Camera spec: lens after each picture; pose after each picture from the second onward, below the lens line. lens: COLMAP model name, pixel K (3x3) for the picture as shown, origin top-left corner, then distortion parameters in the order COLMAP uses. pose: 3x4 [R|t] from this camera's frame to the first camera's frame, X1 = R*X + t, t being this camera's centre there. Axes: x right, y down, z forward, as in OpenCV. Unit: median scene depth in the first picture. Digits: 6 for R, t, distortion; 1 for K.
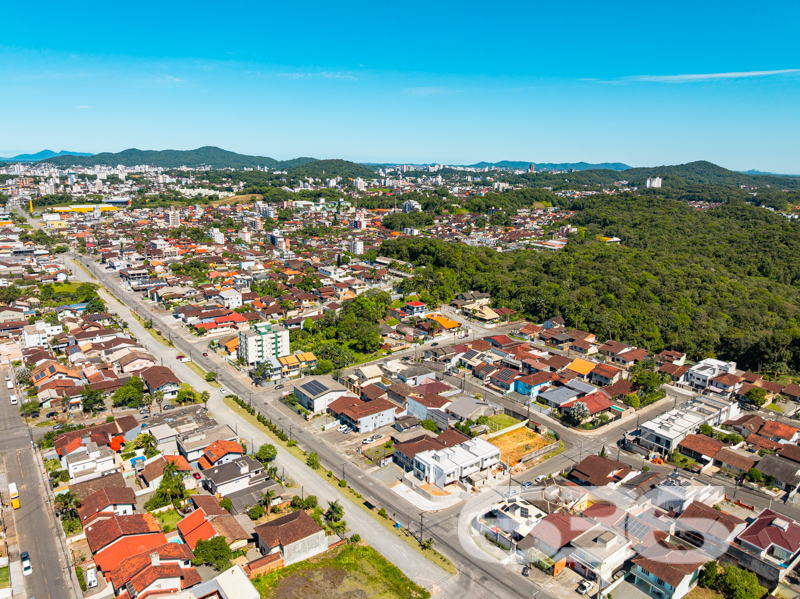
lens RADIAL K [[561.4, 0, 399.6], [0, 561.4, 298.7], [0, 0, 1]] dist [-0.034019, -0.003472]
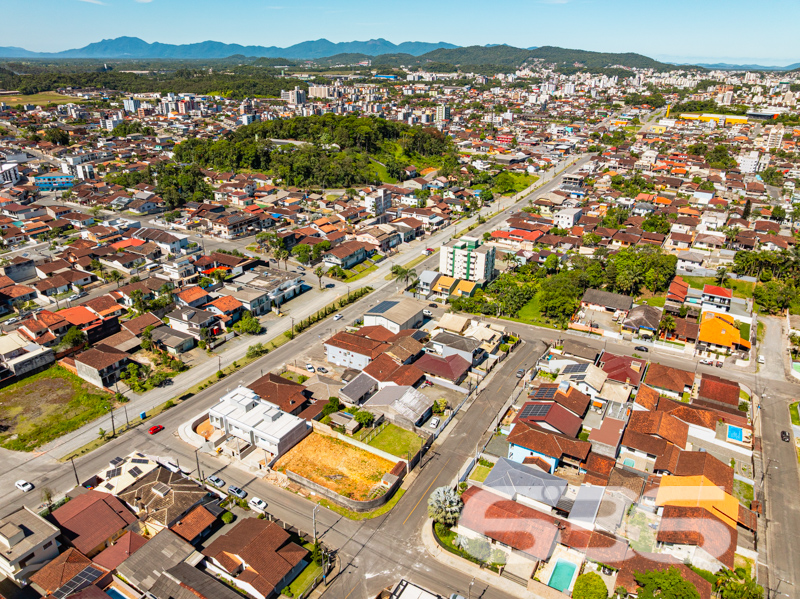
lens RADIAL K [[561.4, 0, 399.7], [0, 561.4, 299.0], [0, 0, 1]] dist [-0.034019, -0.003472]
pose [[0.384983, 0.354204, -0.852249, 0.570640], [-0.223932, 0.931678, 0.286059, -0.107454], [0.895345, 0.080718, 0.437998, 0.572288]]
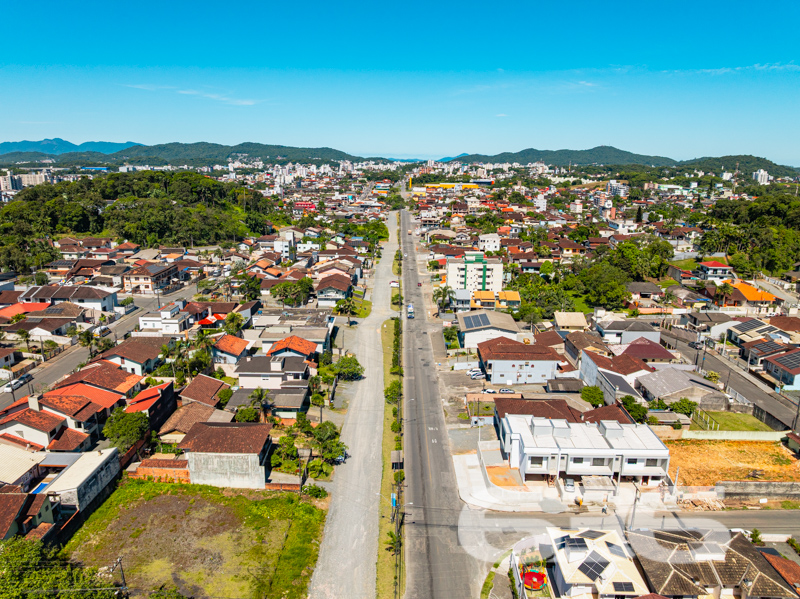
lens RADIAL K [[561.4, 0, 400.2], [0, 561.4, 299.3], [0, 0, 1]] dist [-0.034019, -0.003472]
pose [[0.786264, 0.138511, -0.602165, 0.192742], [-0.141139, 0.989046, 0.043213, 0.103142], [0.601555, 0.051012, 0.797201, 0.317483]]
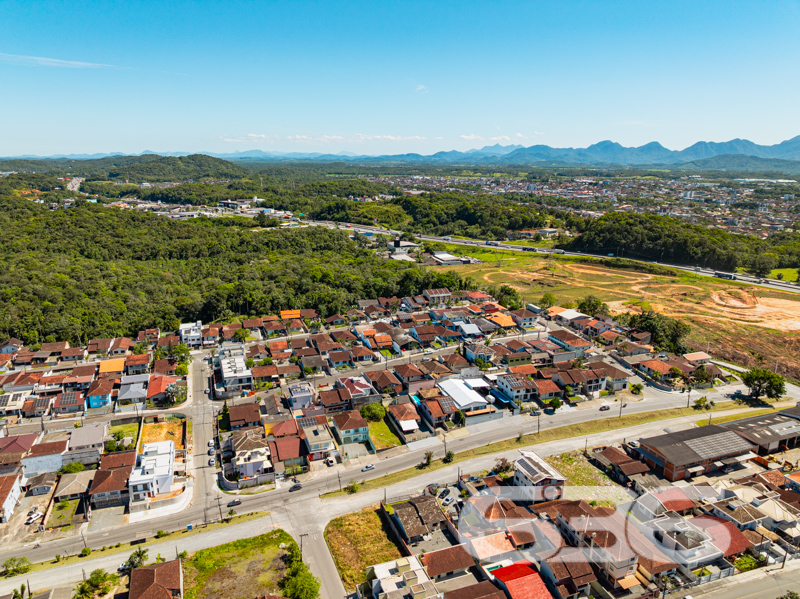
lens RADIAL K [[561.4, 0, 401.2], [0, 561.4, 299.7], [0, 0, 1]] dist [-0.034019, -0.003472]
pose [[0.299007, -0.255074, 0.919528, -0.452774], [0.224115, 0.955431, 0.192157, -0.078907], [-0.927560, 0.148624, 0.342847, 0.109010]]
